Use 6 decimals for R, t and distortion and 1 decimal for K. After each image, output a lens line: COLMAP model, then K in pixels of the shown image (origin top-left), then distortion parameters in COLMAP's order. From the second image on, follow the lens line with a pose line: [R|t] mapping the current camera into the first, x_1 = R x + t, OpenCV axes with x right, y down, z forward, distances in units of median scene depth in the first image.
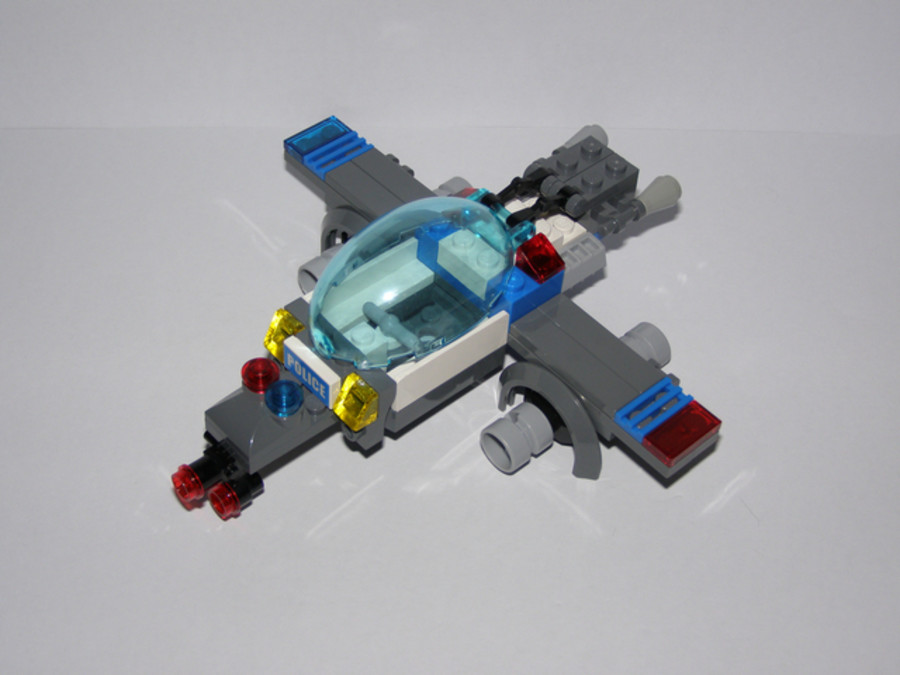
lens RADIAL K [[1355.1, 0, 453.1], [0, 1355.1, 301.9], [0, 0, 1]] dist [-0.232542, 0.000000]
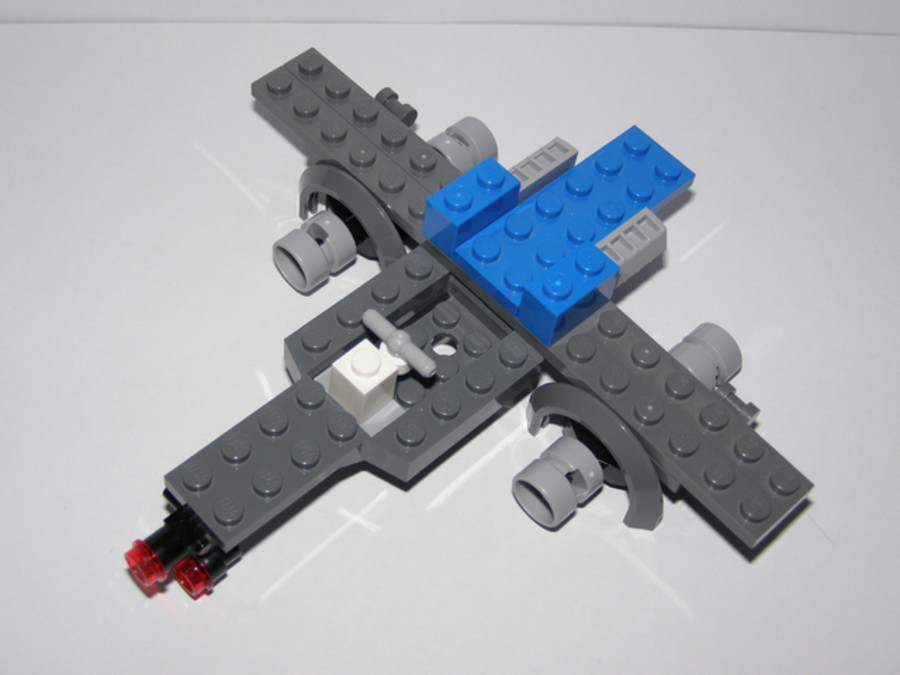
lens RADIAL K [[1355.1, 0, 448.9], [0, 1355.1, 338.9], [0, 0, 1]] dist [-0.232542, 0.000000]
pose [[0.999018, -0.001476, 0.044275, -0.052632], [-0.006898, 0.982070, 0.188390, -0.133178], [-0.043759, -0.188511, 0.981096, 0.240445]]
